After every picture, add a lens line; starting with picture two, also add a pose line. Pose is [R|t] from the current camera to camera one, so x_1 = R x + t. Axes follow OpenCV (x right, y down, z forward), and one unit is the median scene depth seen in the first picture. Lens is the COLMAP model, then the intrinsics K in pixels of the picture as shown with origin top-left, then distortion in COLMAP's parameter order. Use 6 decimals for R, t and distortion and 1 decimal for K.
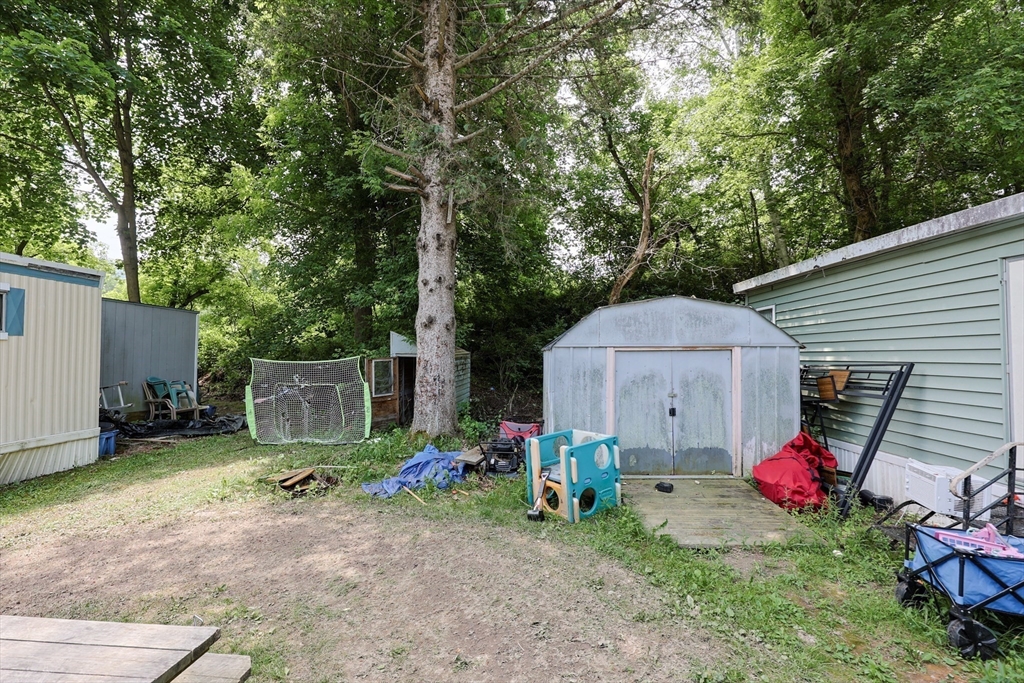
lens RADIAL K [[448.8, 0, 515.2], [0, 448.8, 340.5], [0, 0, 1]] dist [-0.000279, -0.000197]
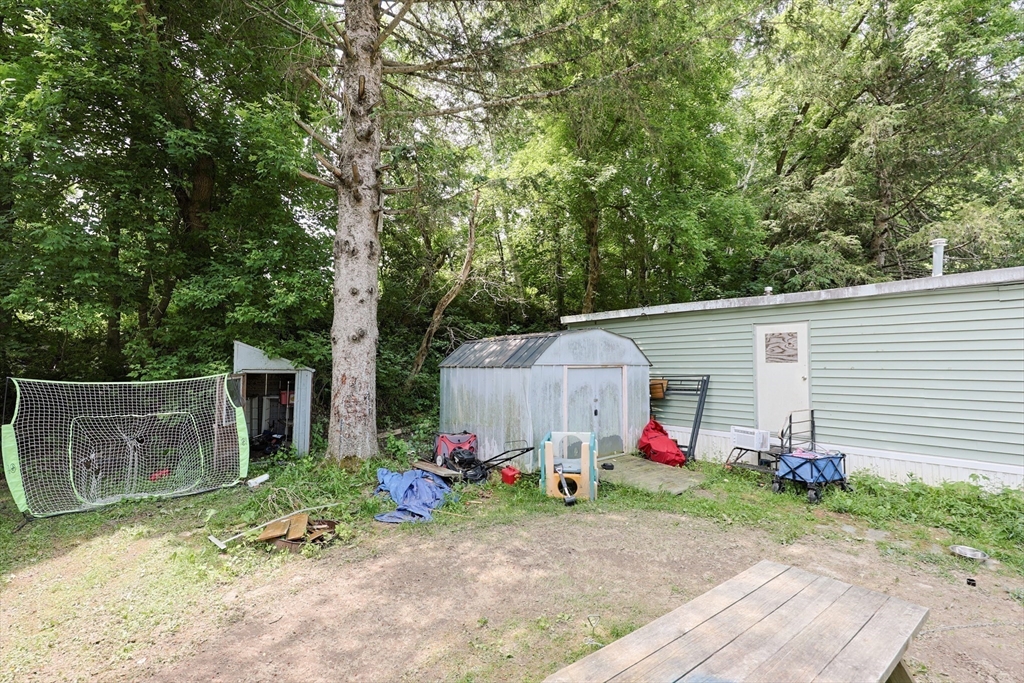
lens RADIAL K [[444.8, 0, 521.7], [0, 444.8, 345.9], [0, 0, 1]] dist [0.002466, 0.000440]
pose [[0.741942, 0.031476, 0.669725, -0.731323], [-0.020892, 0.999498, -0.023831, -0.007126], [-0.670139, 0.003689, 0.742227, 0.140407]]
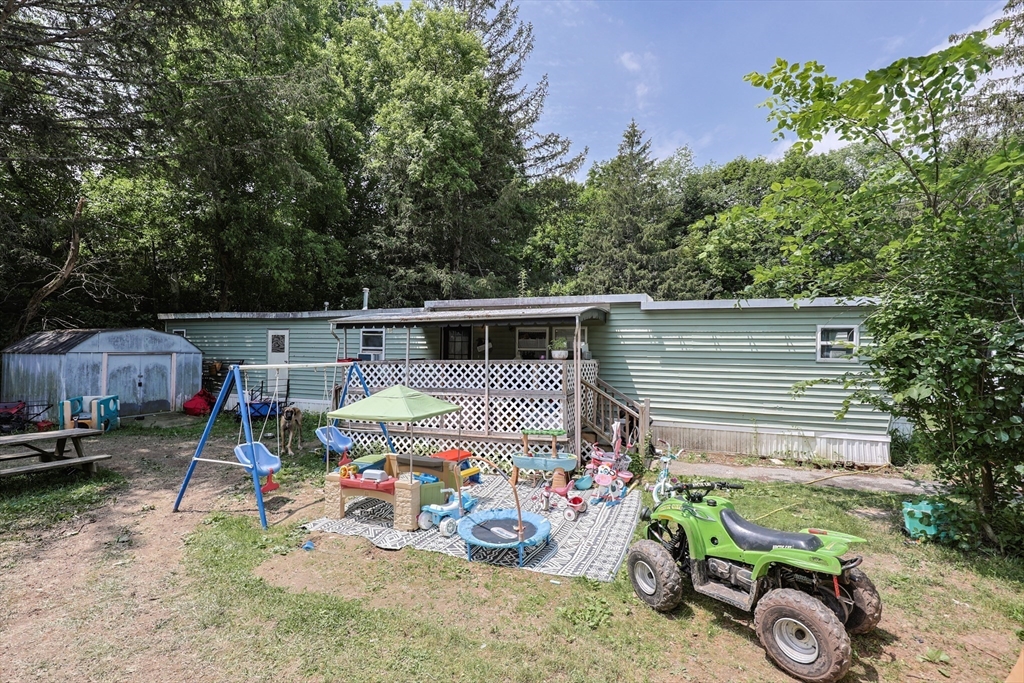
lens RADIAL K [[450.8, 0, 516.6], [0, 450.8, 344.9], [0, 0, 1]] dist [-0.000643, 0.000257]
pose [[0.323883, 0.022088, 0.945839, -1.037896], [-0.040143, 0.999148, -0.009587, -0.069884], [-0.945245, -0.034863, 0.324494, -1.281718]]
